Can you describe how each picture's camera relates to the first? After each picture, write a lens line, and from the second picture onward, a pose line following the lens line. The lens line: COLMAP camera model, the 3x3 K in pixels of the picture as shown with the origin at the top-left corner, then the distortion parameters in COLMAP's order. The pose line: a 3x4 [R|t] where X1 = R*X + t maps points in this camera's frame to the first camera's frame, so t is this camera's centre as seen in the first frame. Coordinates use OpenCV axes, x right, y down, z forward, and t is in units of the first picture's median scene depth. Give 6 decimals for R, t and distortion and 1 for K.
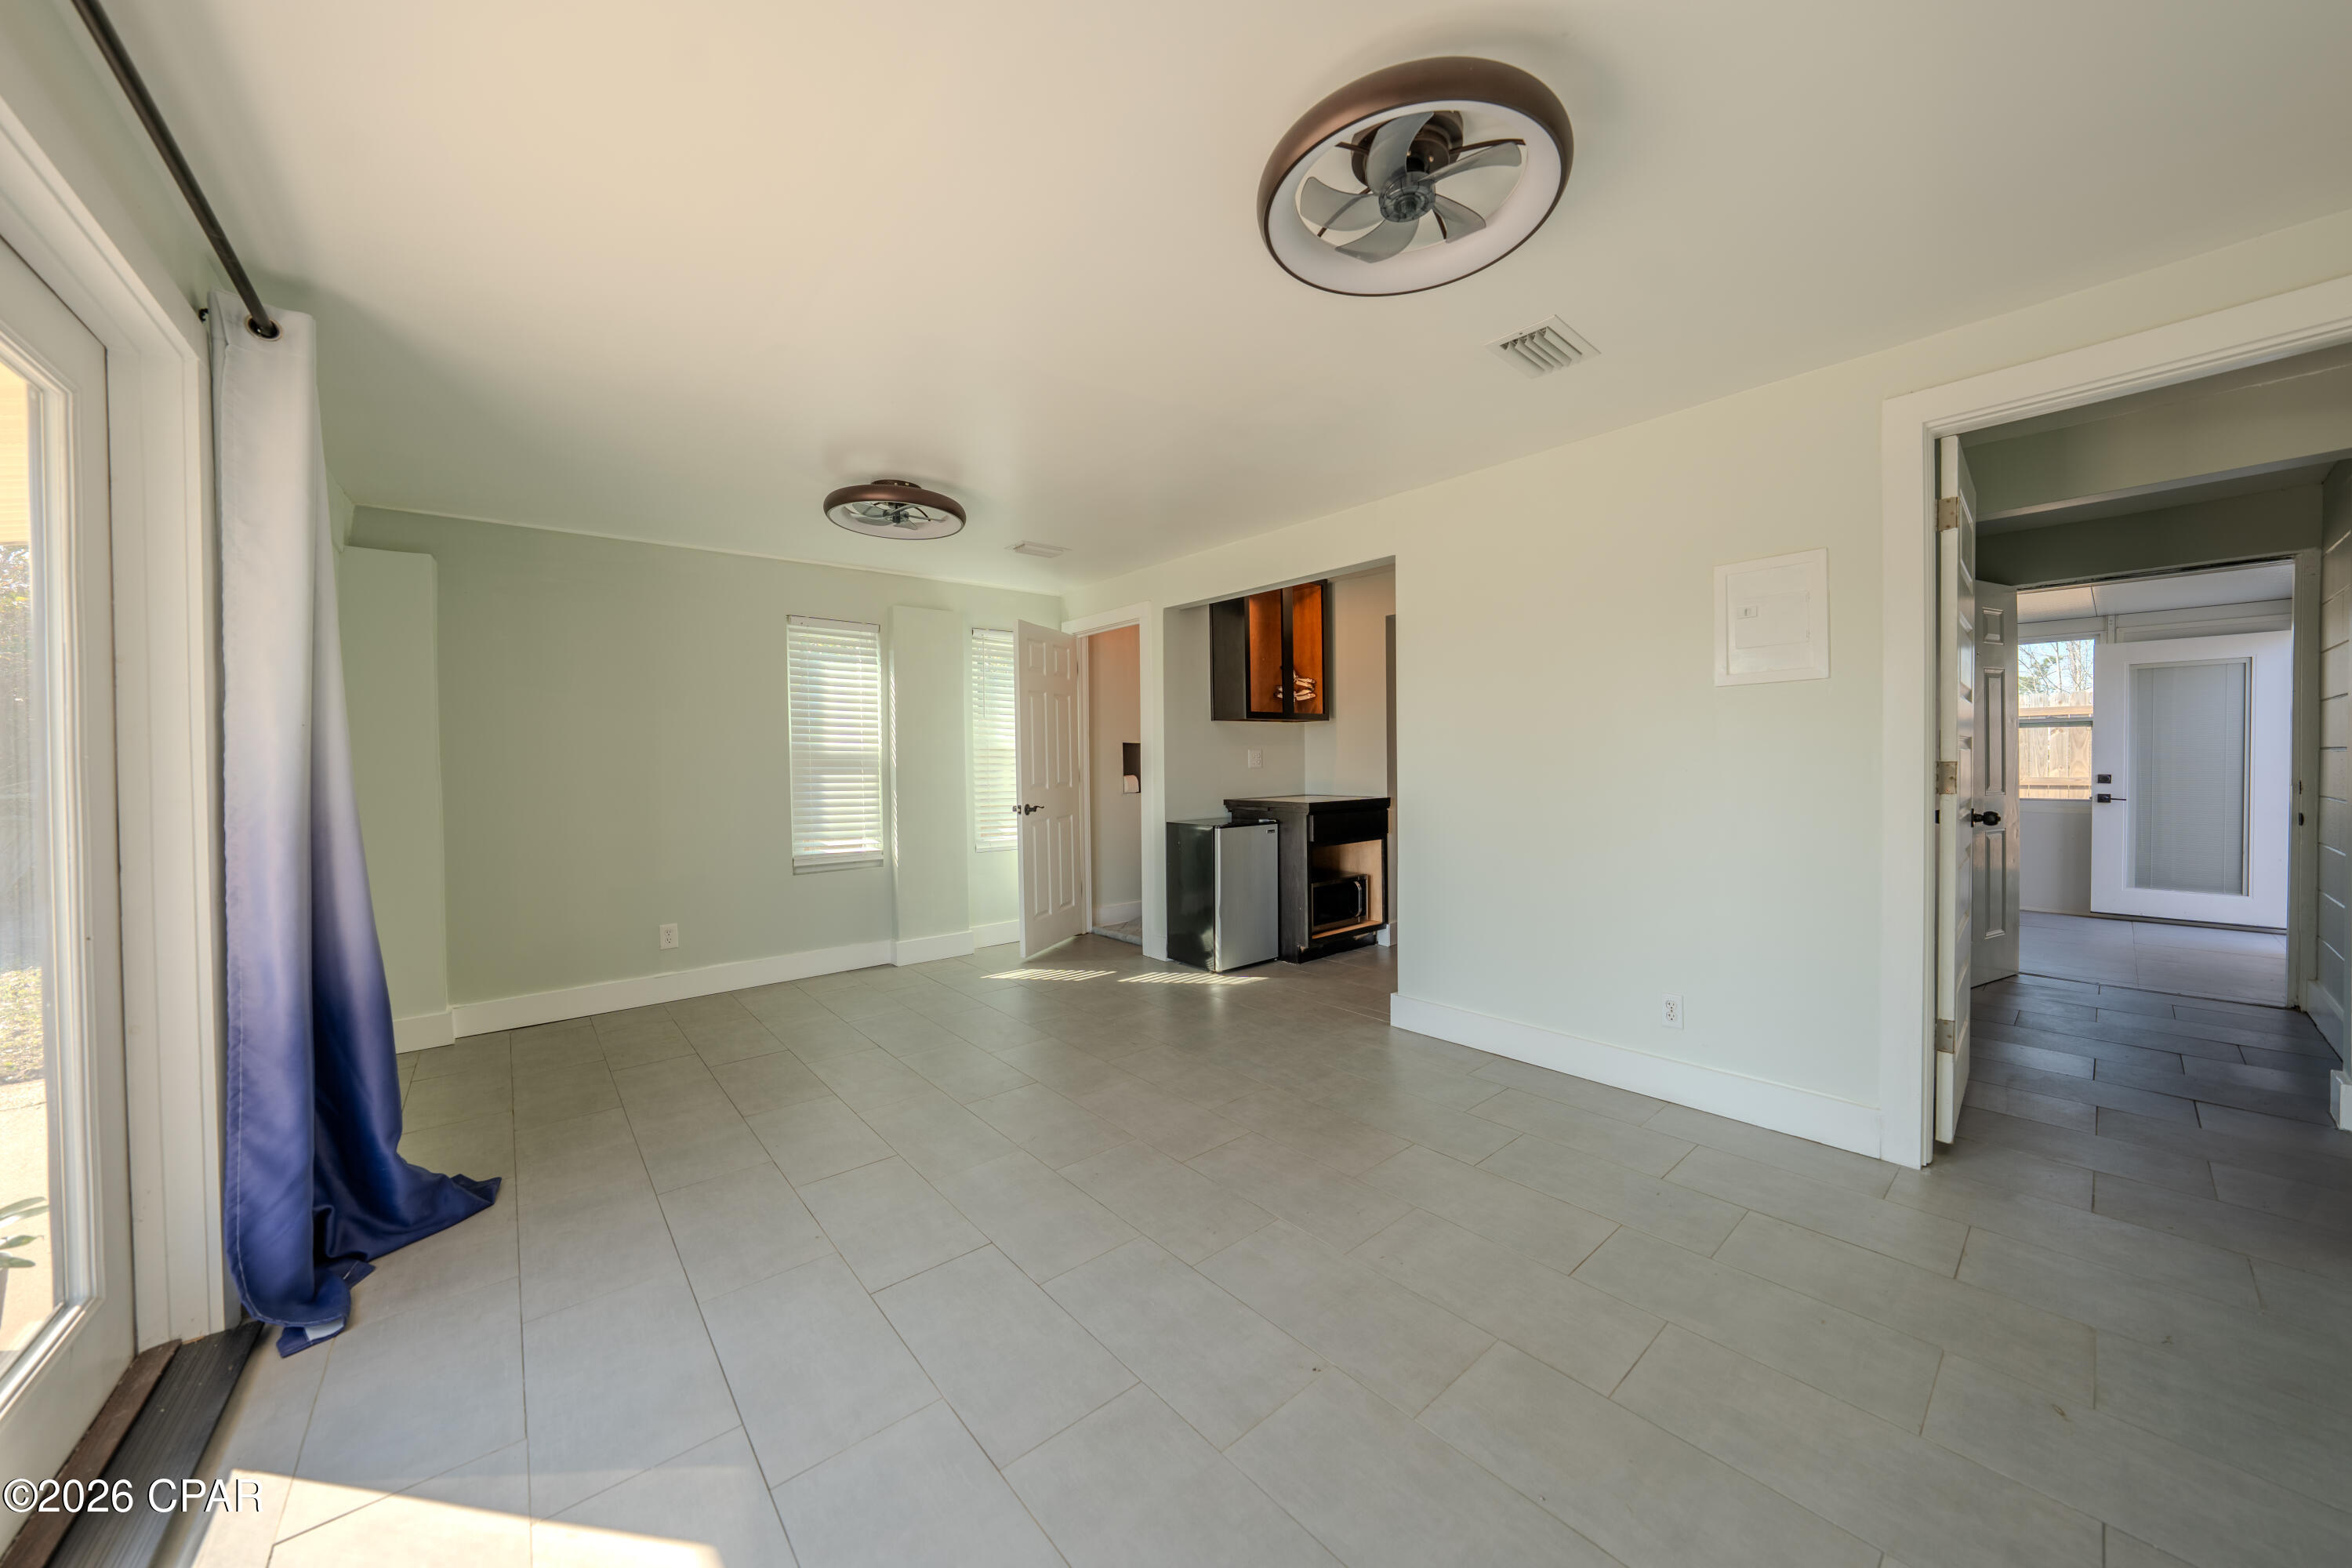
lens RADIAL K [[815.8, 0, 1179.1], [0, 815.8, 773.9], [0, 0, 1]] dist [-0.032331, 0.008577]
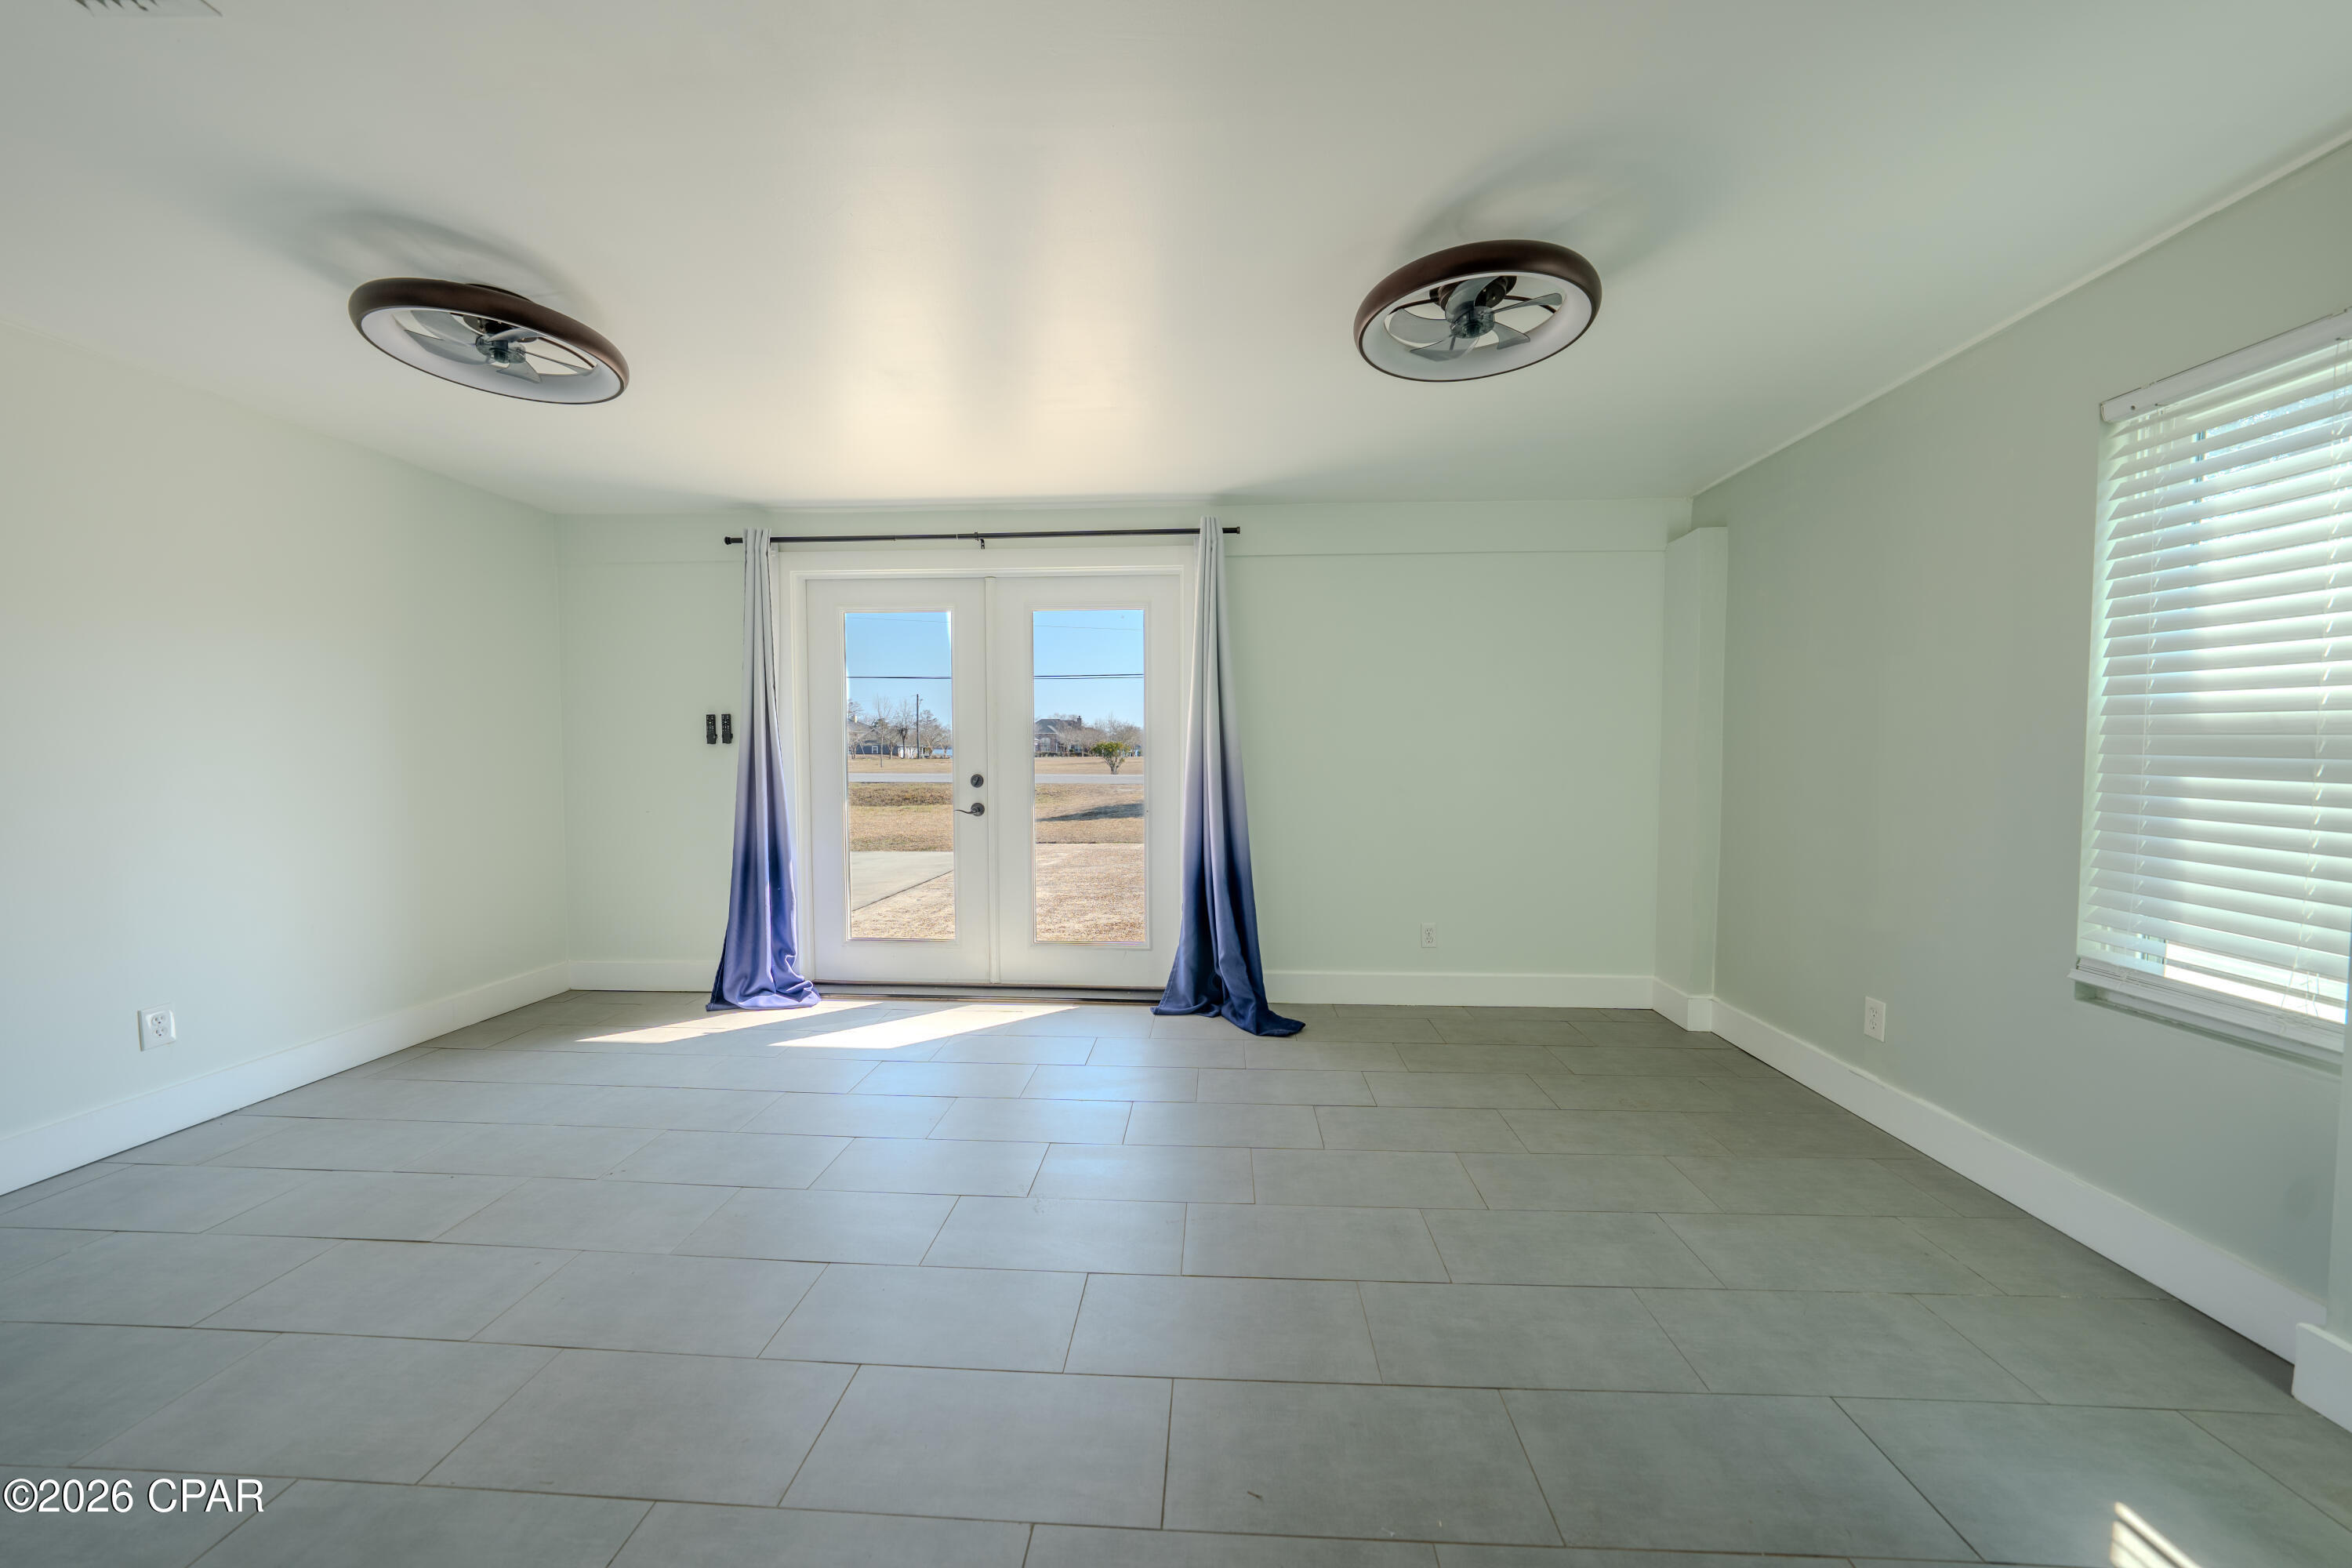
lens RADIAL K [[815.8, 0, 1179.1], [0, 815.8, 773.9], [0, 0, 1]] dist [-0.032331, 0.008577]
pose [[-0.684697, 0.037912, -0.727841, 0.165502], [-0.000519, 0.998621, 0.052505, -0.019542], [0.728828, 0.036328, -0.683733, 0.914052]]
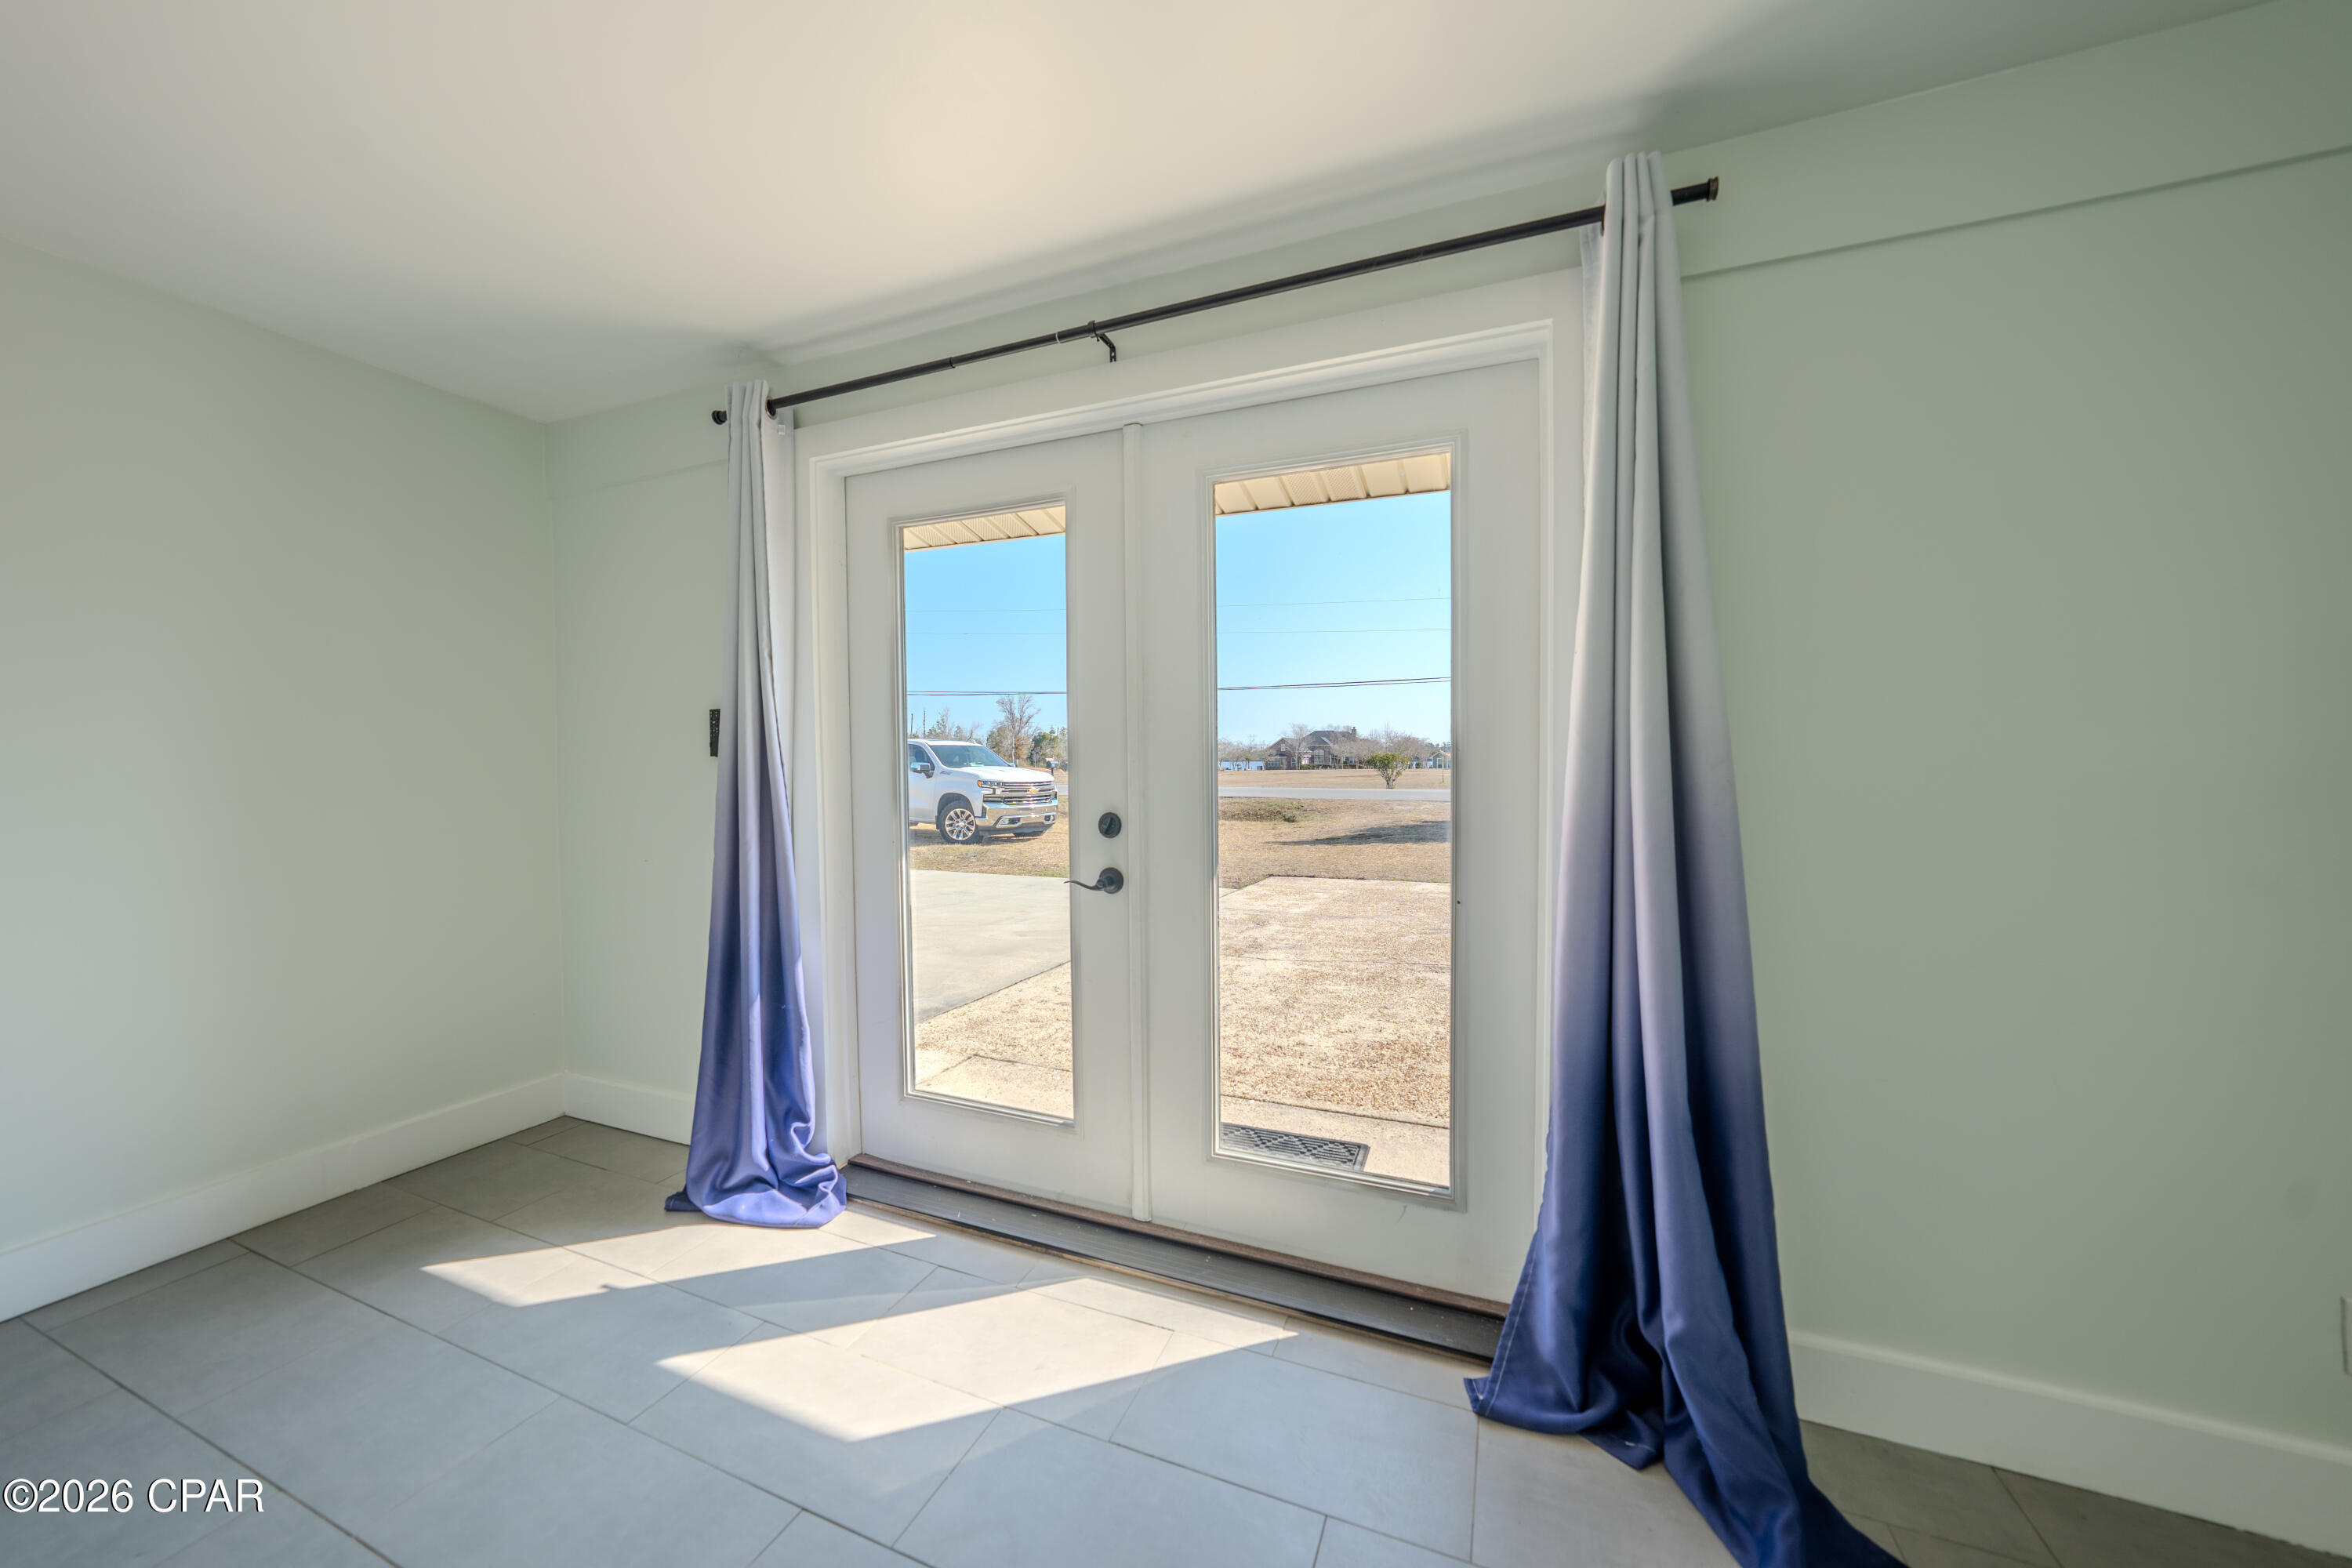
lens RADIAL K [[815.8, 0, 1179.1], [0, 815.8, 773.9], [0, 0, 1]] dist [-0.032331, 0.008577]
pose [[-0.885485, 0.025162, -0.463987, -0.140501], [0.009338, 0.999295, 0.036370, -0.010877], [0.464575, 0.027872, -0.885095, 0.581971]]
